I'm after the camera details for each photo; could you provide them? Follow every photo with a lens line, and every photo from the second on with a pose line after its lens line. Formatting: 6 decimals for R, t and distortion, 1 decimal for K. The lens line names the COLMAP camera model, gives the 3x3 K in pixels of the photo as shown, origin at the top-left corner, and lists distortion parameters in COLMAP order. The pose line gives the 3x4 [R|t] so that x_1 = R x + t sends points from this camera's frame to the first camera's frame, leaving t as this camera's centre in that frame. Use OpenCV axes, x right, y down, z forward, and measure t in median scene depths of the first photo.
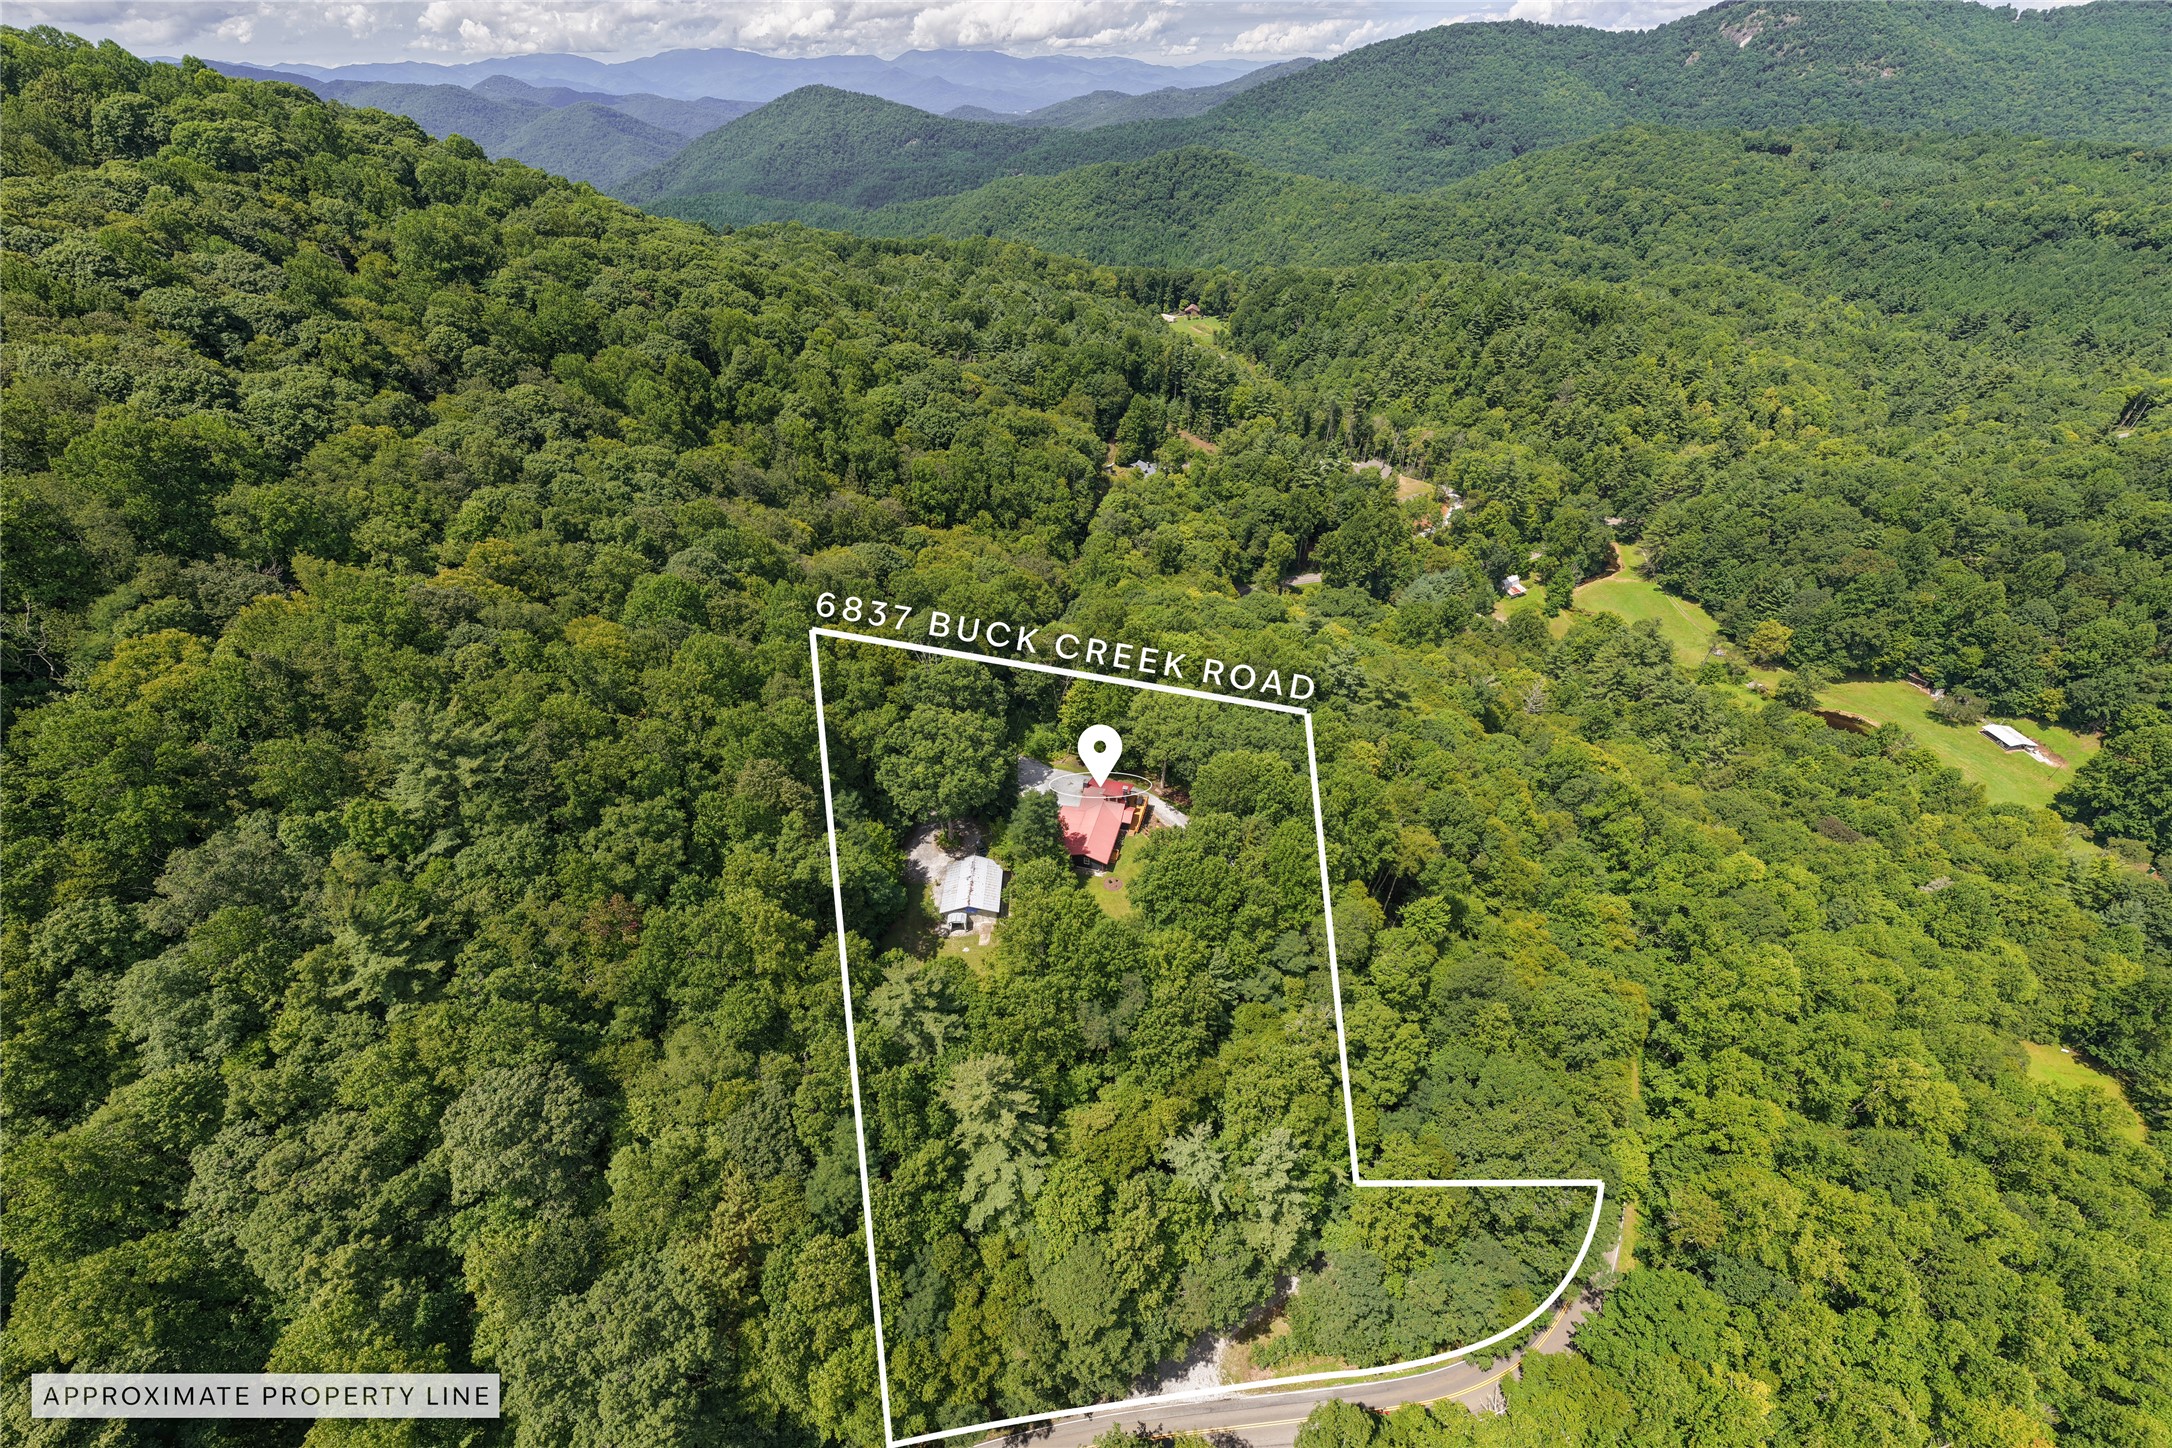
lens RADIAL K [[1761.5, 0, 1086.0], [0, 1761.5, 724.0], [0, 0, 1]] dist [-0.003202, 0.001251]
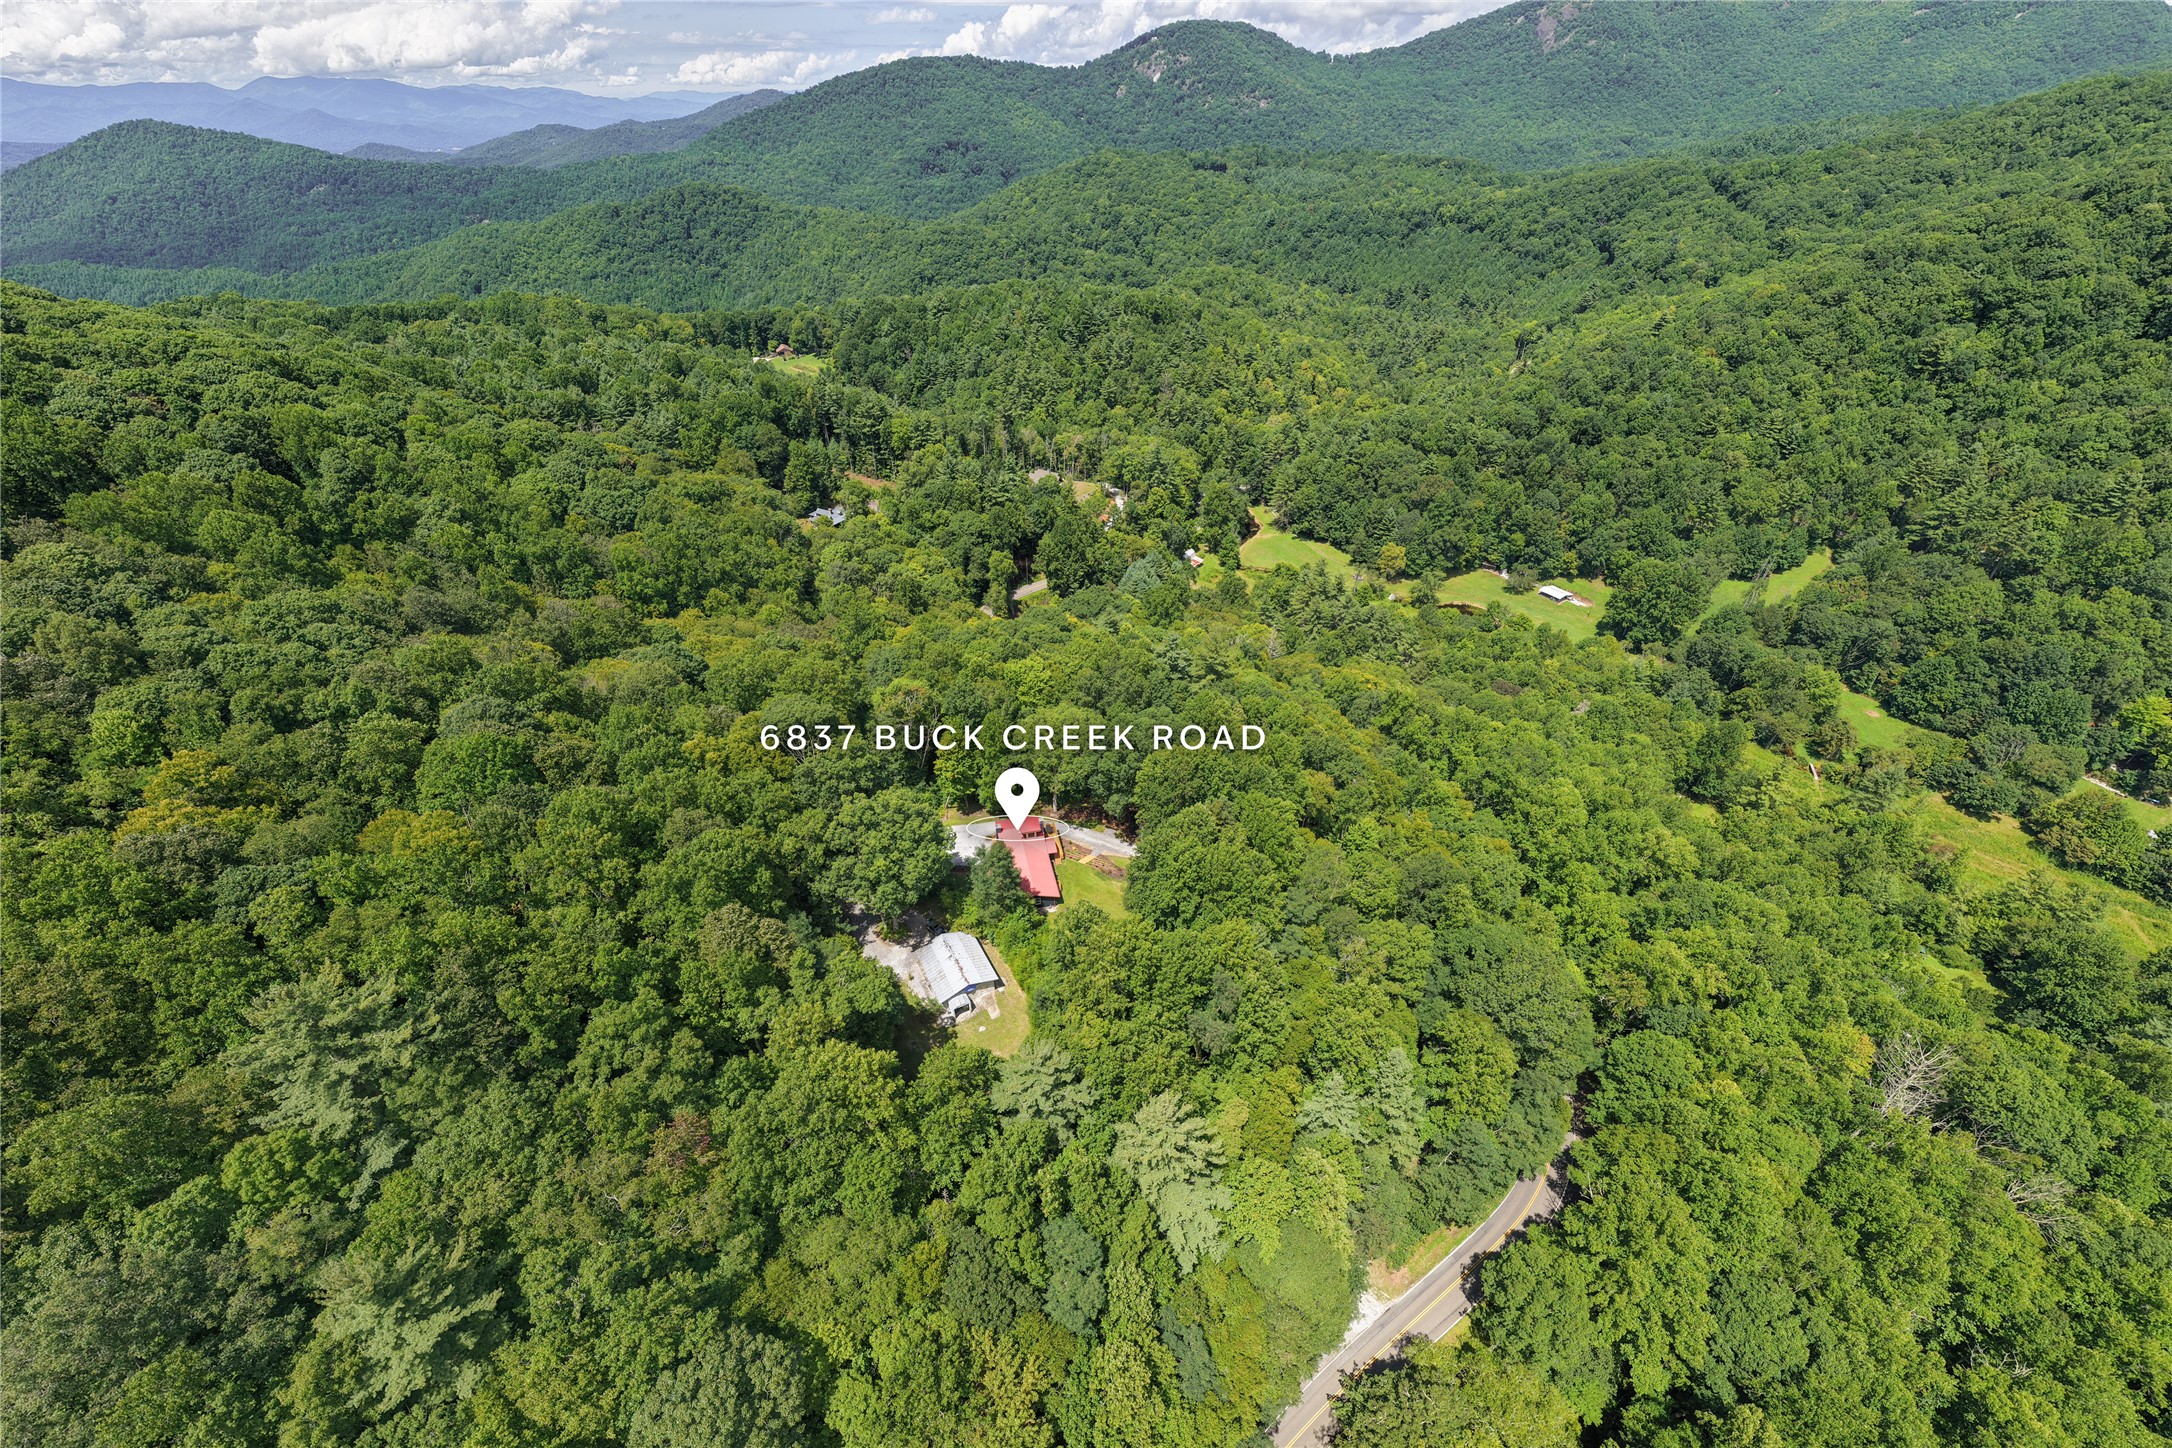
lens RADIAL K [[1719.7, 0, 1086.0], [0, 1719.7, 724.0], [0, 0, 1]] dist [0.000634, 0.005447]
pose [[0.702422, -0.240612, 0.669858, -0.539780], [0.250100, 0.964551, 0.084207, -0.082383], [-0.666374, 0.108382, 0.737699, 0.238604]]
